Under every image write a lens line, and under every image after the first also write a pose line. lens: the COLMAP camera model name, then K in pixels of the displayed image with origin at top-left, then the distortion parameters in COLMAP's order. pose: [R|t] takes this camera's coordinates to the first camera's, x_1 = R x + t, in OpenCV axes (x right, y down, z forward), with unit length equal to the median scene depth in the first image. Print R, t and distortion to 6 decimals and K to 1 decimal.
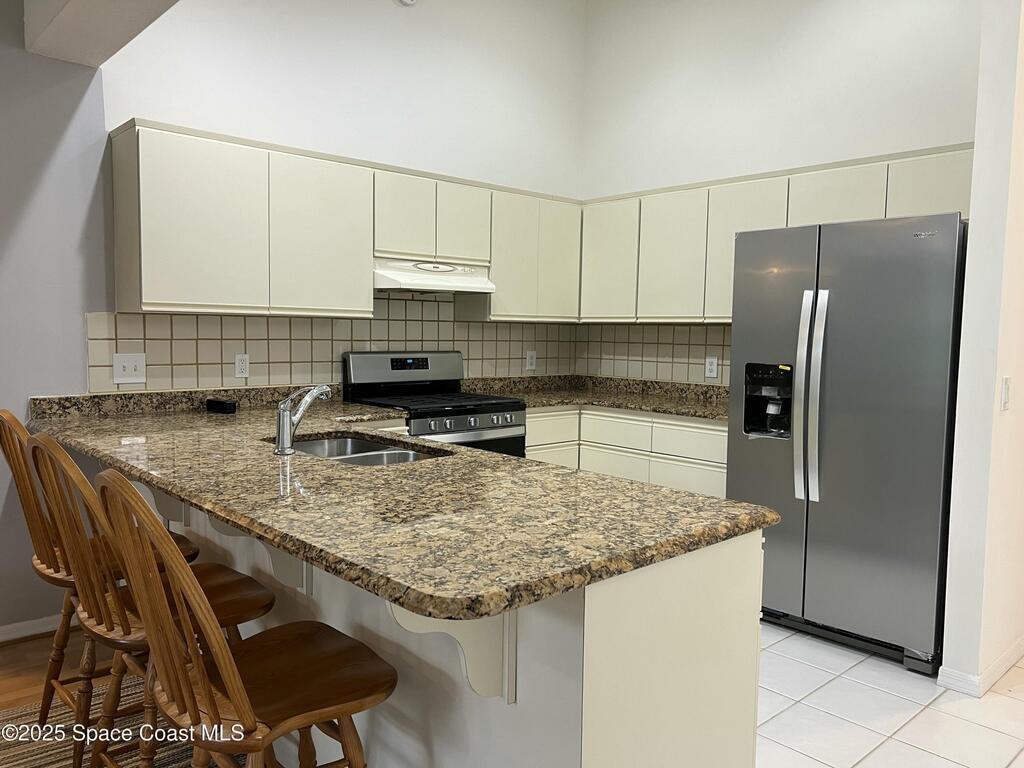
lens RADIAL K [[771.1, 0, 507.7], [0, 771.1, 386.4], [0, 0, 1]] dist [0.078174, -0.085722]
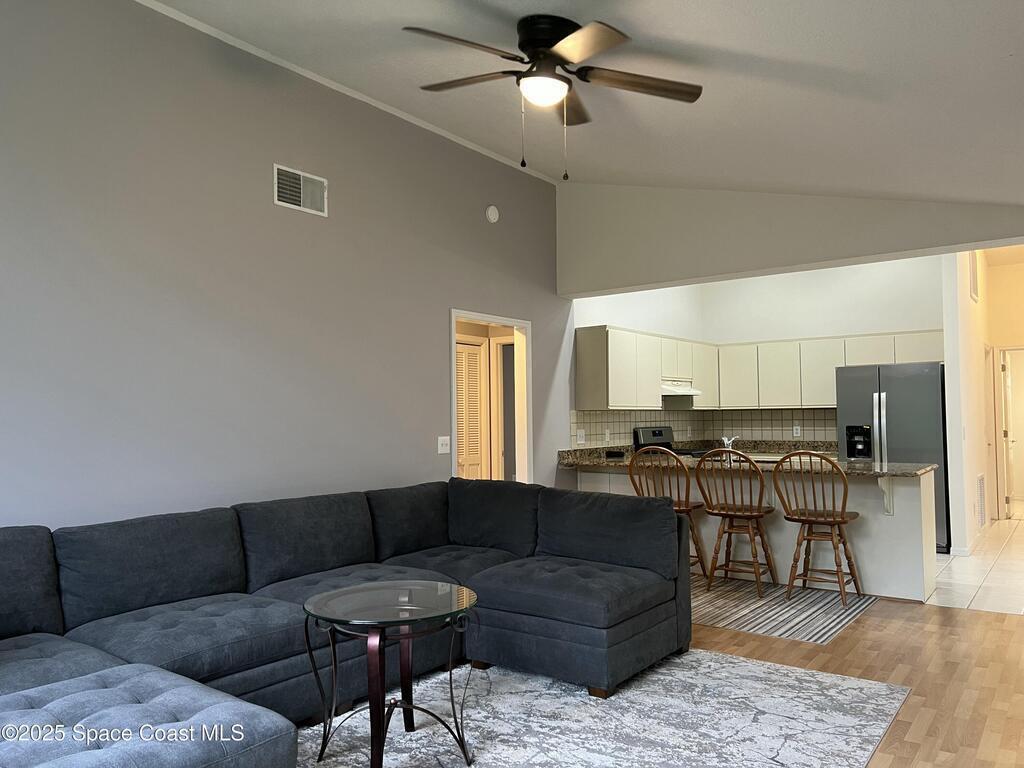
lens RADIAL K [[771.1, 0, 507.7], [0, 771.1, 386.4], [0, 0, 1]] dist [0.078174, -0.085722]
pose [[0.980807, -0.020401, 0.193912, -1.083756], [0.042791, 0.992788, -0.111986, 0.066650], [-0.190229, 0.118135, 0.974606, -1.001527]]
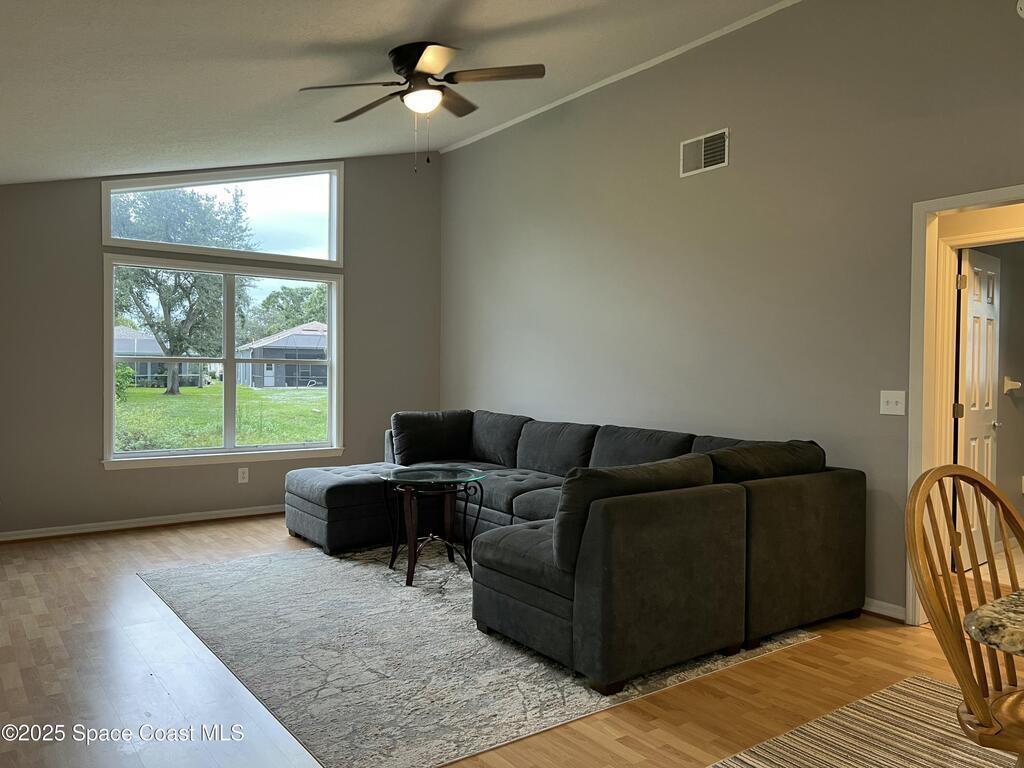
lens RADIAL K [[771.1, 0, 507.7], [0, 771.1, 386.4], [0, 0, 1]] dist [0.078174, -0.085722]
pose [[-0.118539, 0.014872, -0.992838, 0.344764], [-0.071184, 0.997188, 0.023436, -0.009642], [0.990395, 0.073452, -0.117147, 0.189765]]
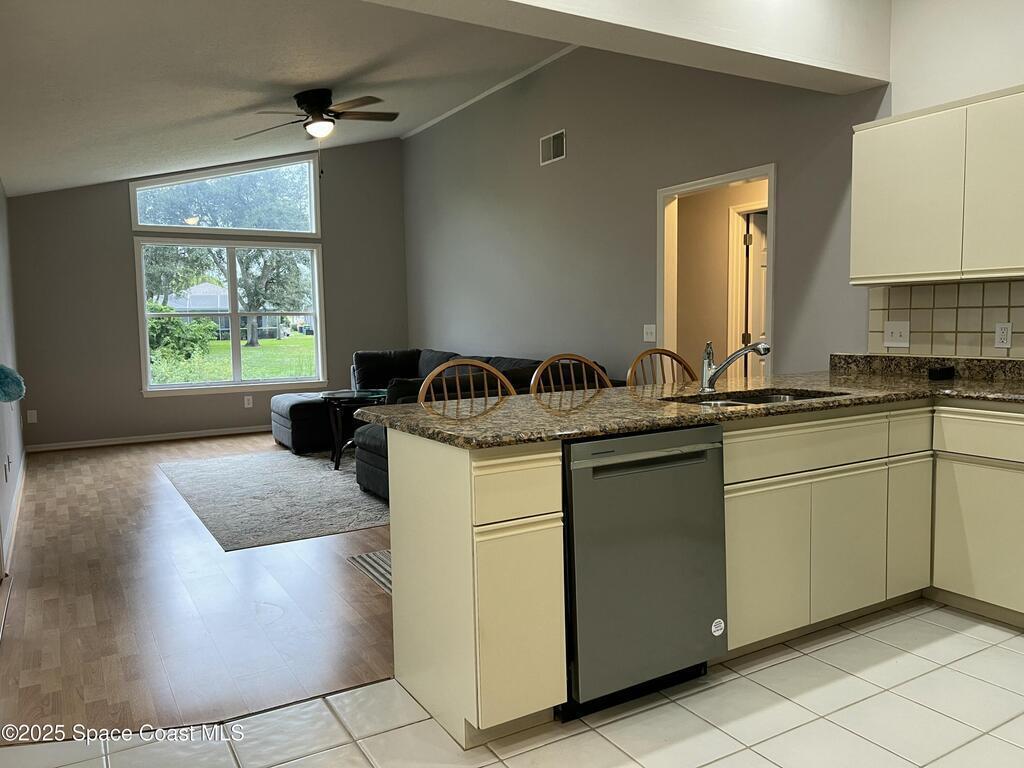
lens RADIAL K [[771.1, 0, 507.7], [0, 771.1, 386.4], [0, 0, 1]] dist [0.078174, -0.085722]
pose [[-0.218857, 0.086729, -0.971895, 0.786453], [-0.043912, 0.994157, 0.098604, -0.035753], [0.974768, 0.064258, -0.213770, 0.695459]]
